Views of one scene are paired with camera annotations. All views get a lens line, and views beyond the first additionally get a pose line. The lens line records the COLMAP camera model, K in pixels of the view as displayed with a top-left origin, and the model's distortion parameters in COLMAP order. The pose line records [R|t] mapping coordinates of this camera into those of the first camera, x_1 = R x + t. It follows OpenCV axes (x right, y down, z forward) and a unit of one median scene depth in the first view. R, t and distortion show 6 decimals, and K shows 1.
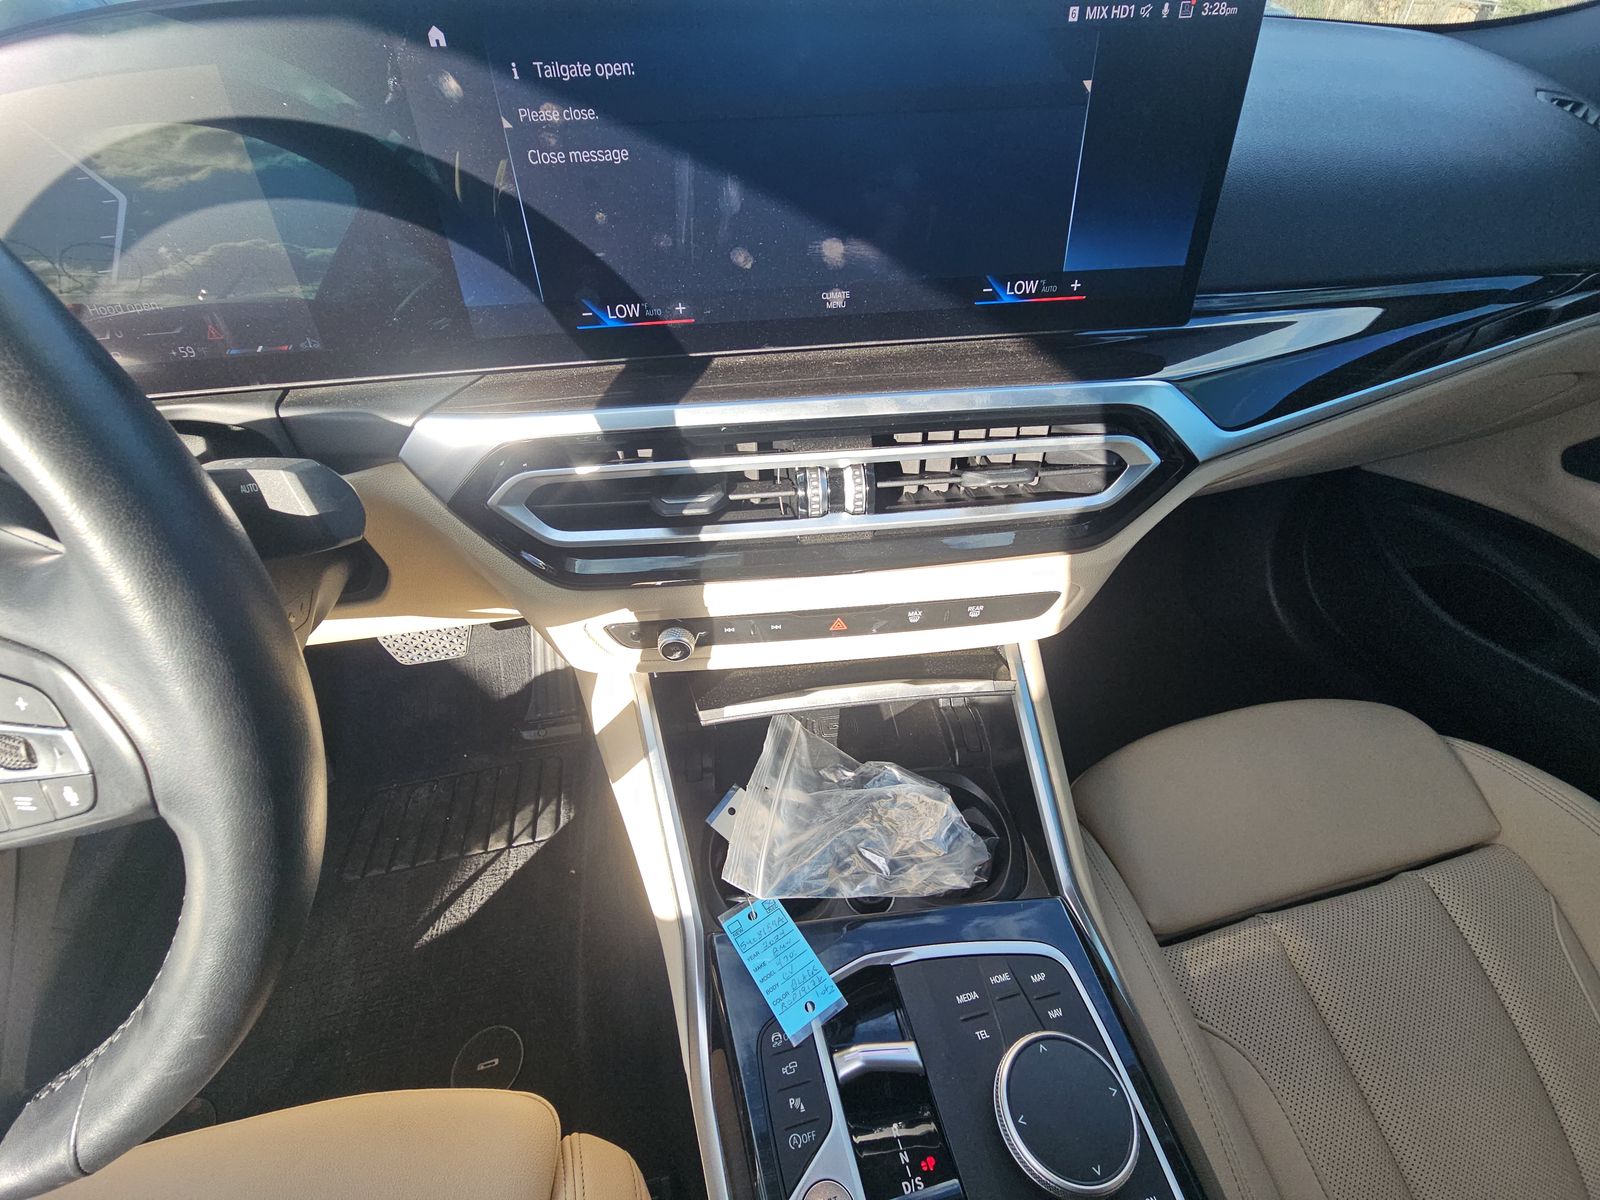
lens RADIAL K [[670.7, 0, 808.2], [0, 670.7, 597.5], [0, 0, 1]] dist [0.001055, -0.000645]
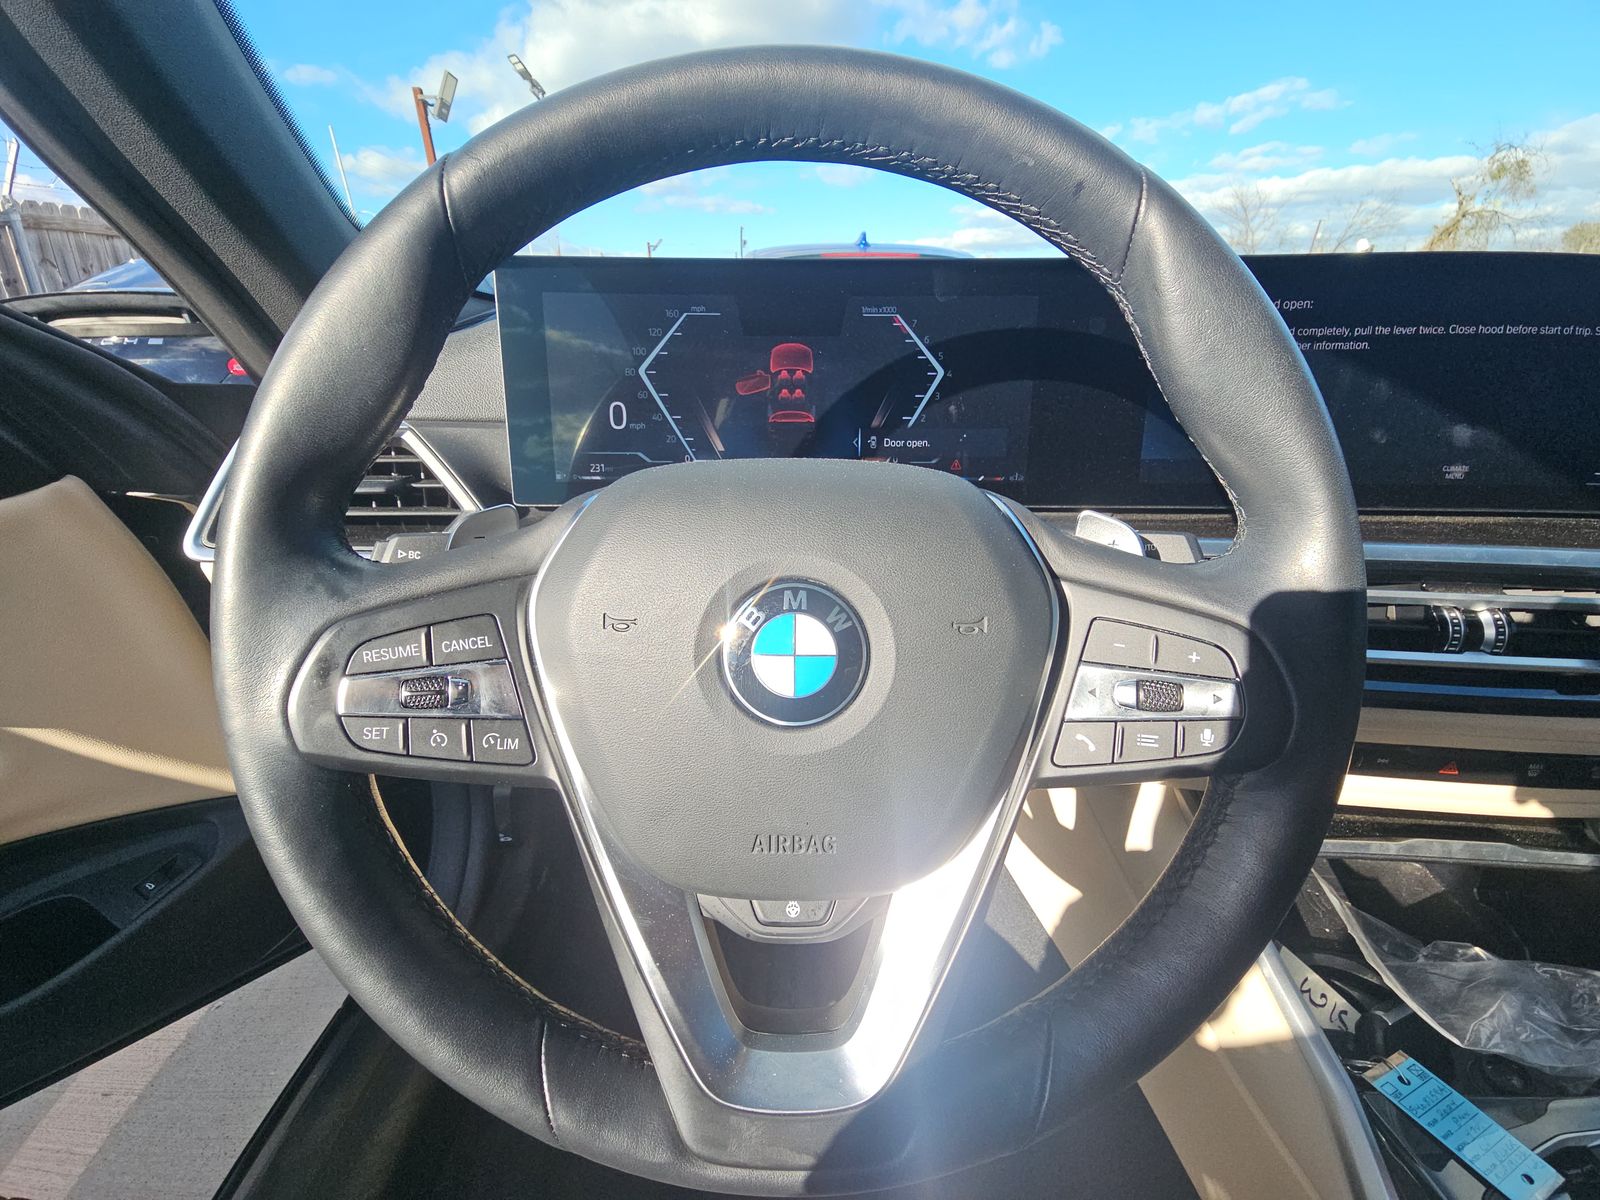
lens RADIAL K [[670.7, 0, 808.2], [0, 670.7, 597.5], [0, 0, 1]] dist [0.001055, -0.000645]
pose [[0.976973, 0.091323, -0.192830, -0.833698], [-0.145466, 0.946253, -0.288867, 0.271824], [0.156086, 0.310266, 0.937749, -0.212999]]
